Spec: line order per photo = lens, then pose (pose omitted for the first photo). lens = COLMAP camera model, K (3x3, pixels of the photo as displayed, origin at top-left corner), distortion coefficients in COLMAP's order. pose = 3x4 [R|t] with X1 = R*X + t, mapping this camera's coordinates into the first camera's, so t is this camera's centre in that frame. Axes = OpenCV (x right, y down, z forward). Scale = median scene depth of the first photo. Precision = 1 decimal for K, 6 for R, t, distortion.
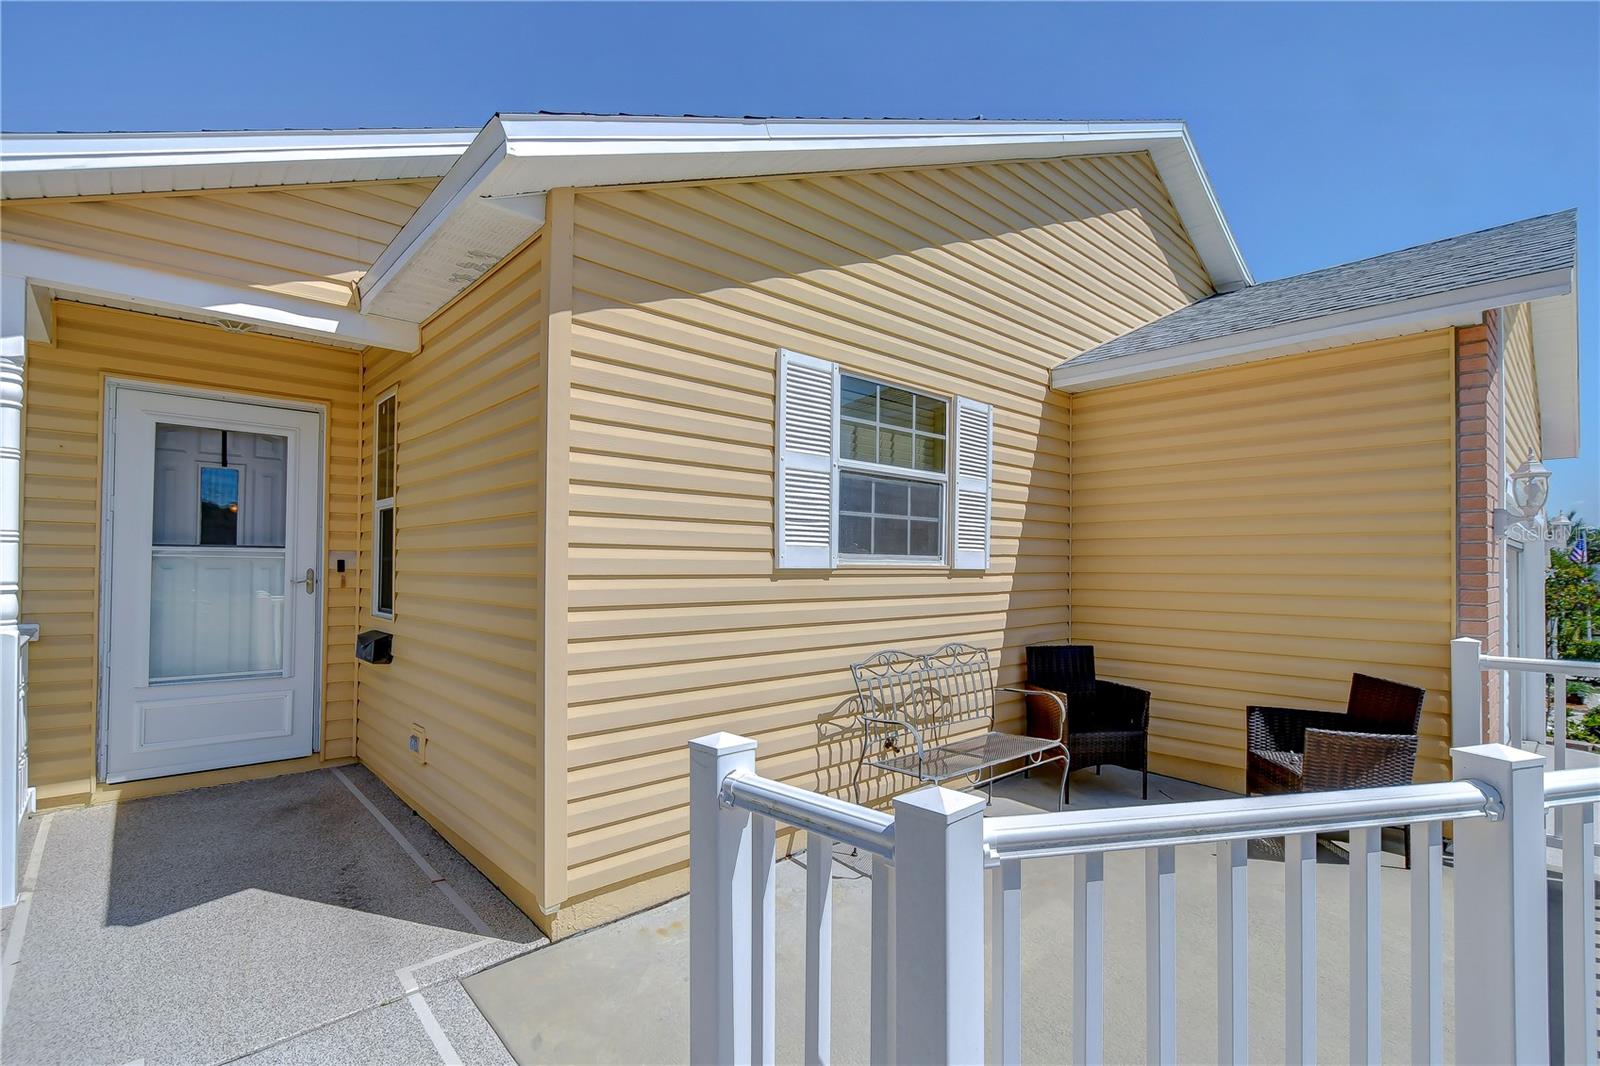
lens RADIAL K [[727.8, 0, 785.3], [0, 727.8, 551.2], [0, 0, 1]] dist [0.001563, -0.000039]
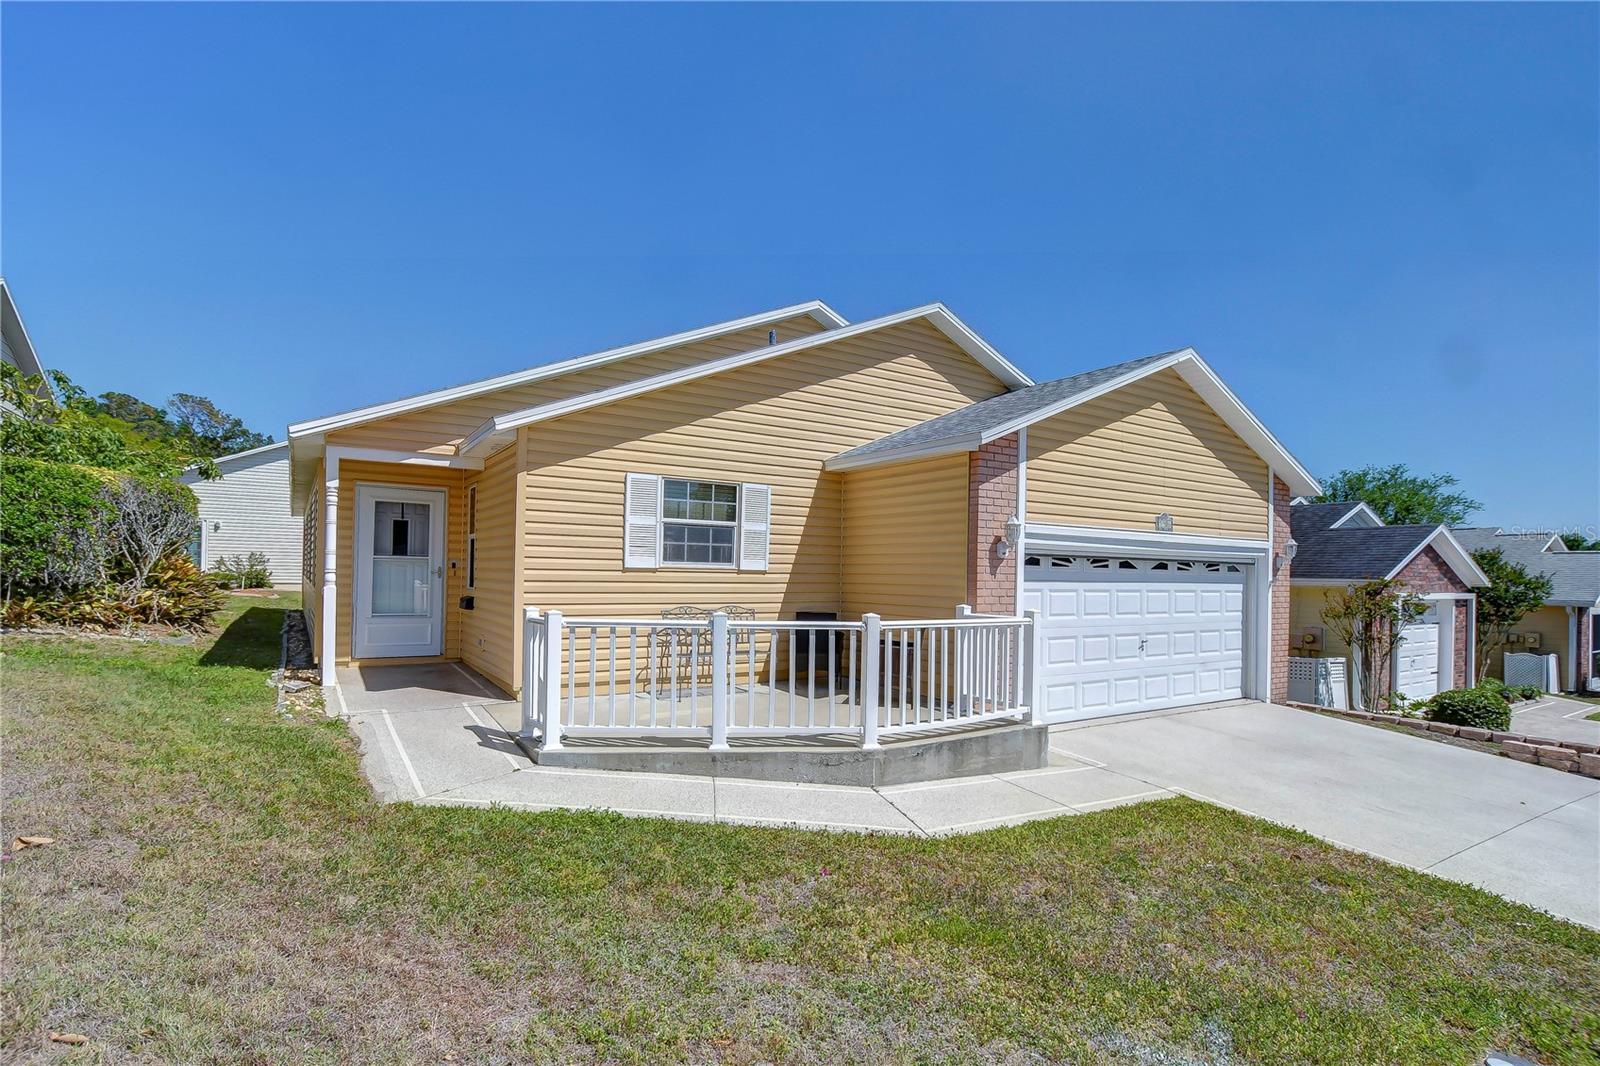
lens RADIAL K [[694.2, 0, 800.9], [0, 694.2, 561.3], [0, 0, 1]] dist [0.011635, -0.010075]
pose [[0.993008, 0.009055, -0.117697, 0.693119], [-0.008696, 0.999956, 0.003560, -0.007285], [0.117724, -0.002511, 0.993043, -0.975751]]
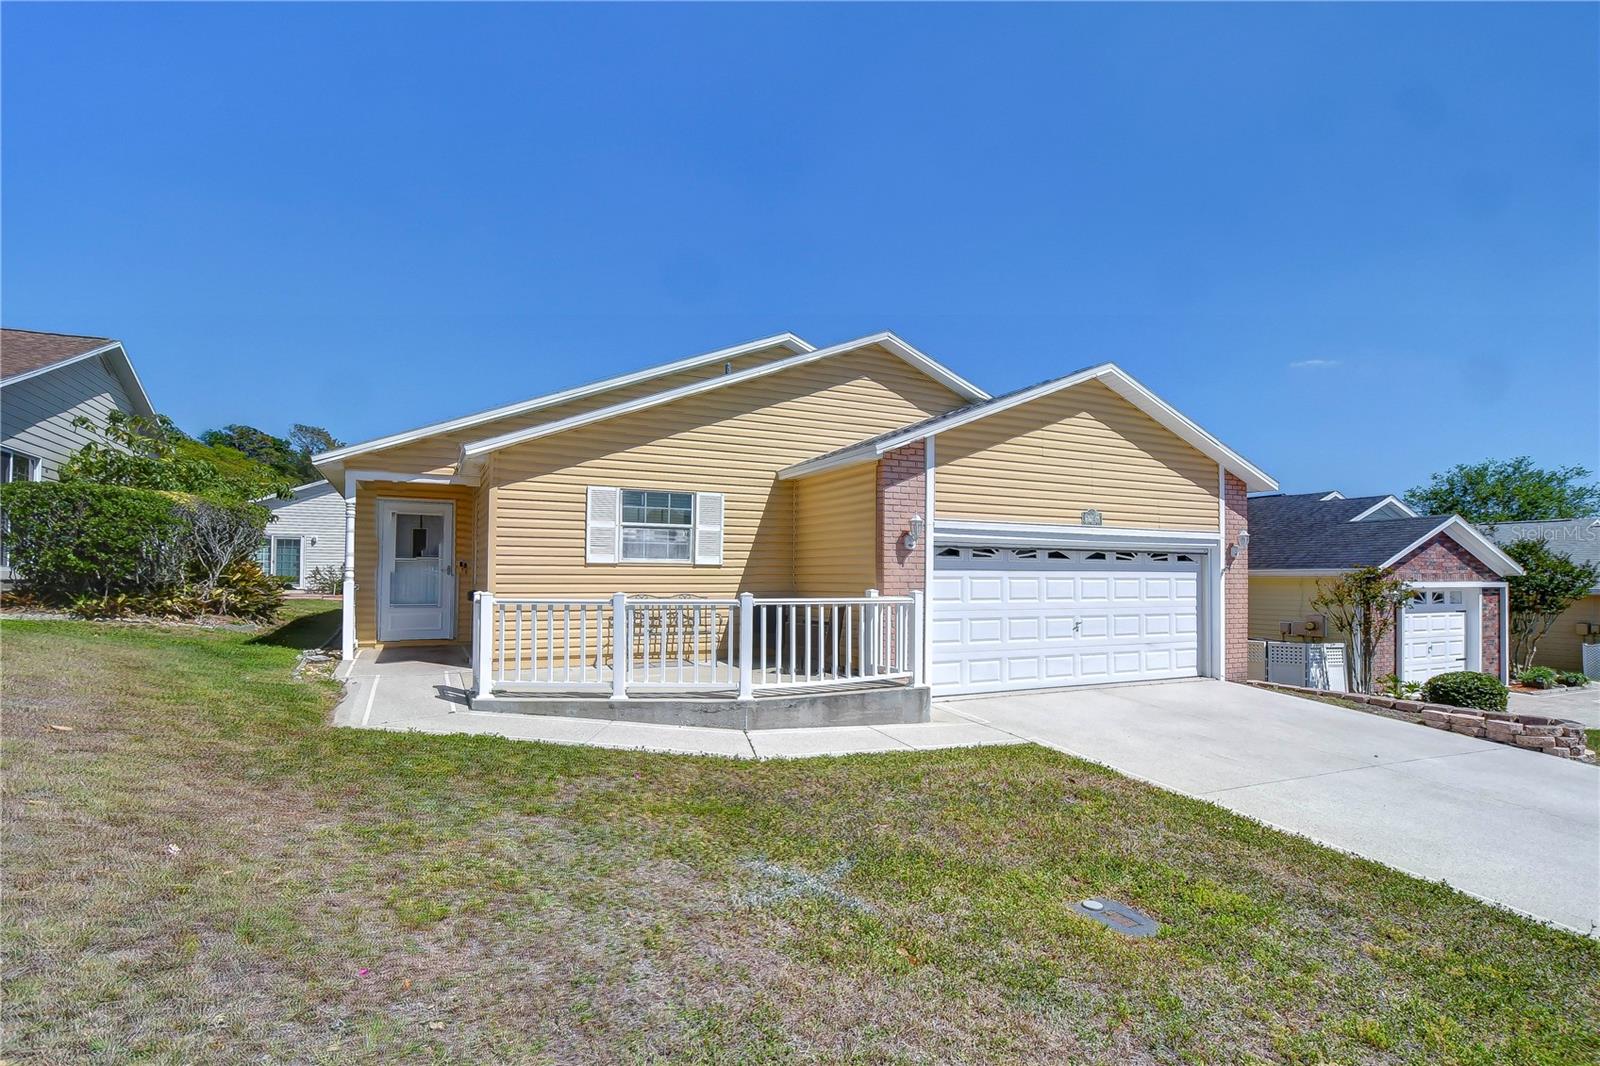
lens RADIAL K [[680.8, 0, 876.6], [0, 680.8, 560.7], [0, 0, 1]] dist [0.010158, -0.007389]
pose [[0.985236, -0.012430, -0.170747, 1.338168], [0.011175, 0.999903, -0.008309, 0.042875], [0.170834, 0.006278, 0.985280, -1.229231]]
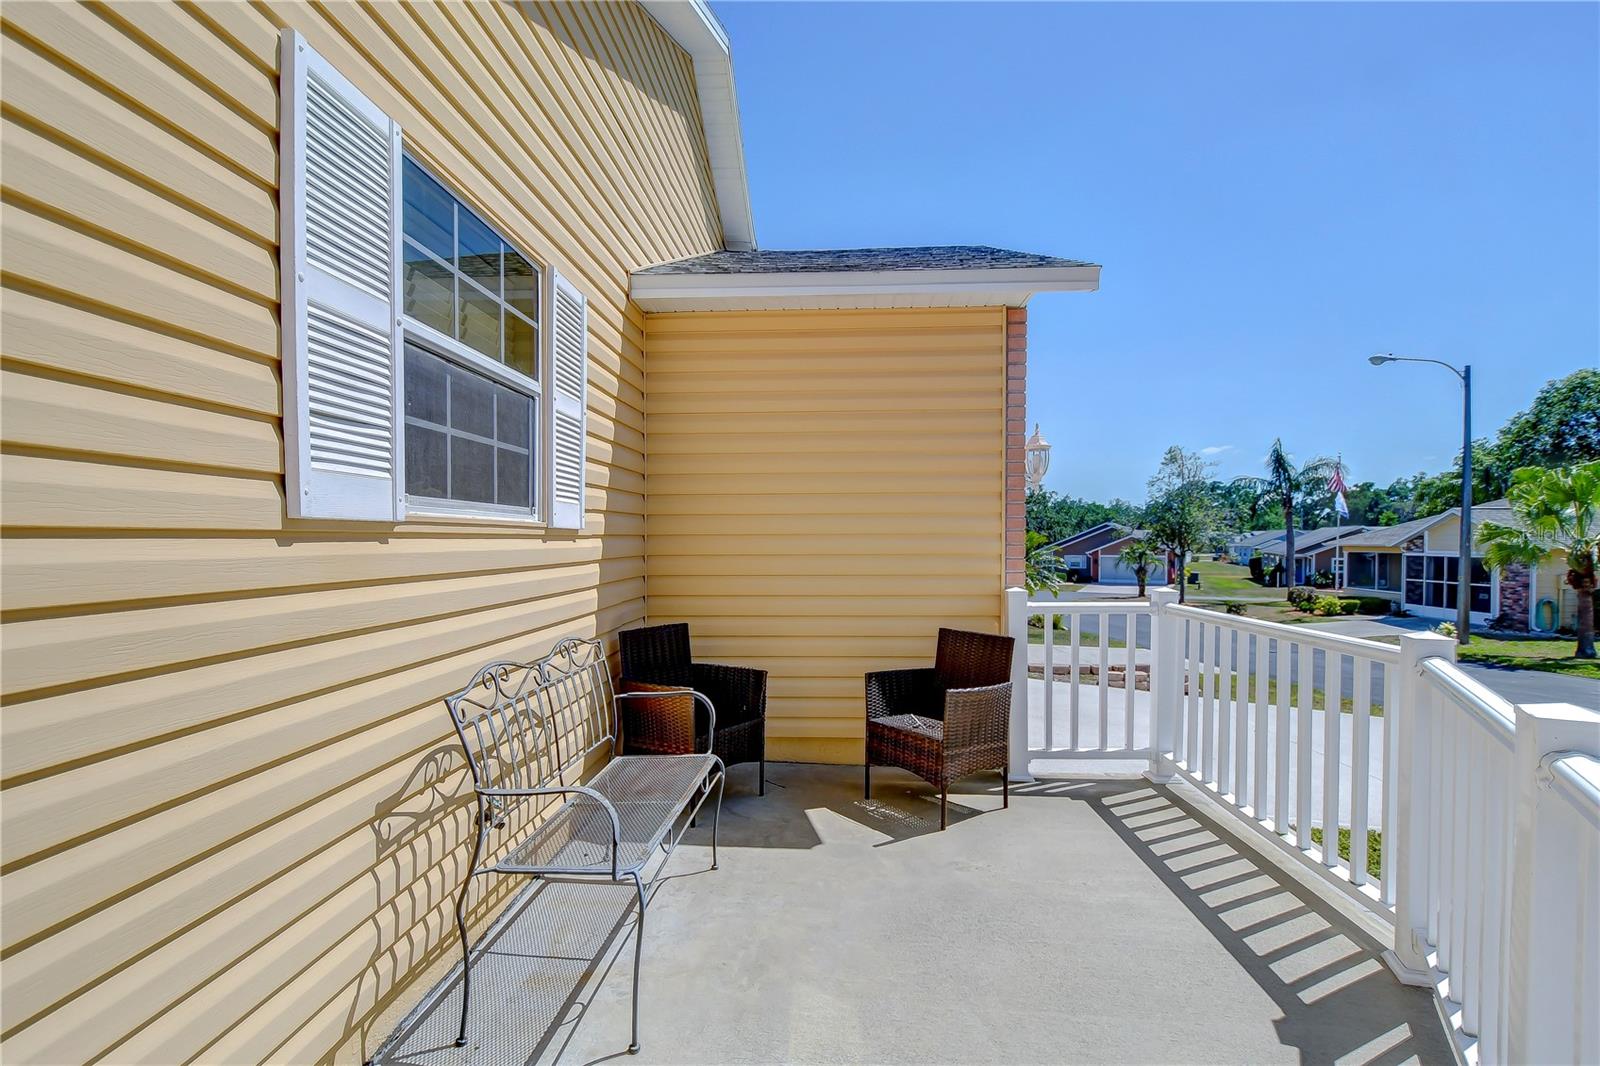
lens RADIAL K [[768.0, 0, 825.0], [0, 768.0, 550.2], [0, 0, 1]] dist [0.002176, -0.000074]
pose [[0.706359, -0.020134, 0.707567, -0.100777], [-0.006483, 0.999369, 0.034910, 0.021336], [-0.707824, -0.029246, 0.705783, 0.360125]]
